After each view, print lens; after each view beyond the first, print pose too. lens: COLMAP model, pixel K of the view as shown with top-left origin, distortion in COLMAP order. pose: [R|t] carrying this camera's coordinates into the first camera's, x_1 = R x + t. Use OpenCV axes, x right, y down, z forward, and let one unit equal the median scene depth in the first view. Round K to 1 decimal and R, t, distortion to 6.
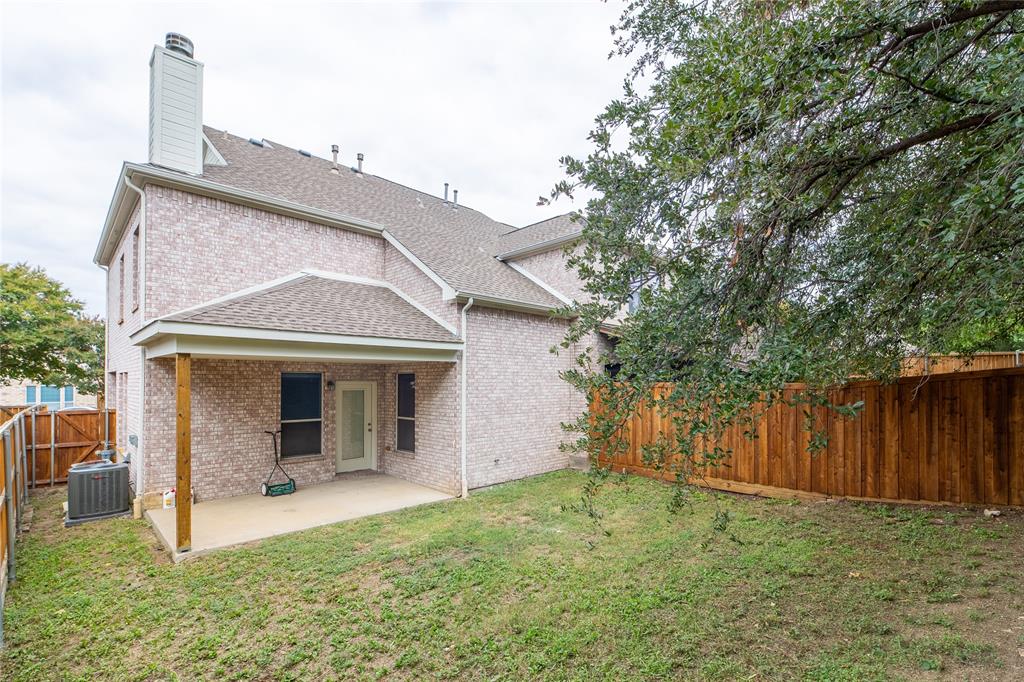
lens RADIAL K [[457.0, 0, 518.2], [0, 457.0, 381.3], [0, 0, 1]] dist [-0.002582, -0.000119]
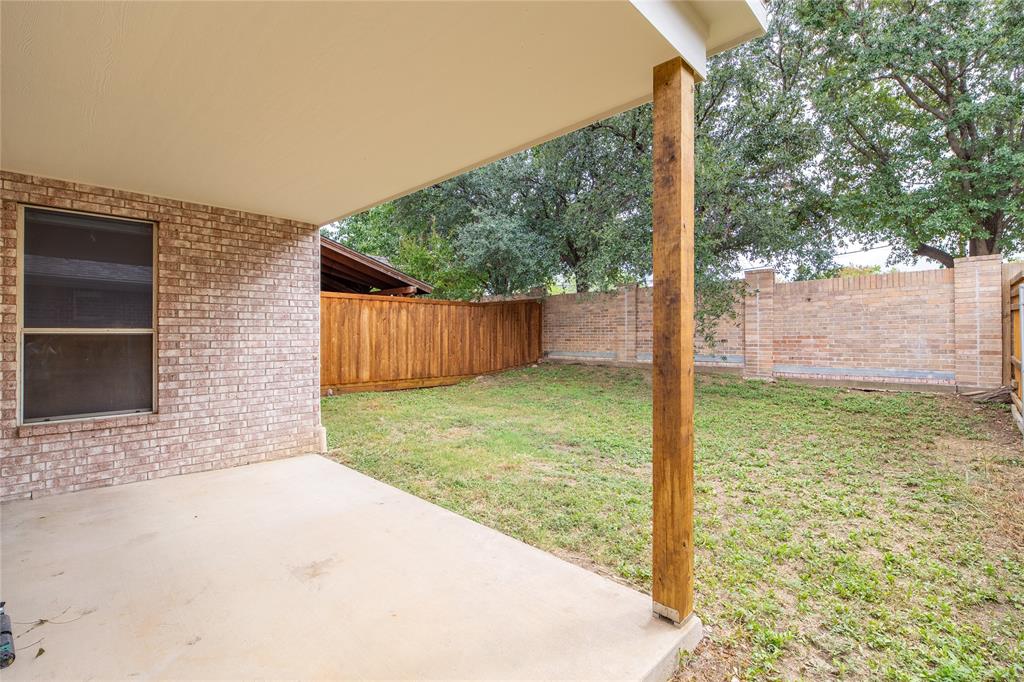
lens RADIAL K [[457.0, 0, 512.7], [0, 457.0, 336.6], [0, 0, 1]] dist [-0.002582, -0.000119]
pose [[-0.012557, -0.001801, 0.999920, -0.706453], [-0.003627, 0.999992, 0.001756, 0.094360], [-0.999915, -0.003605, -0.012564, 0.727000]]
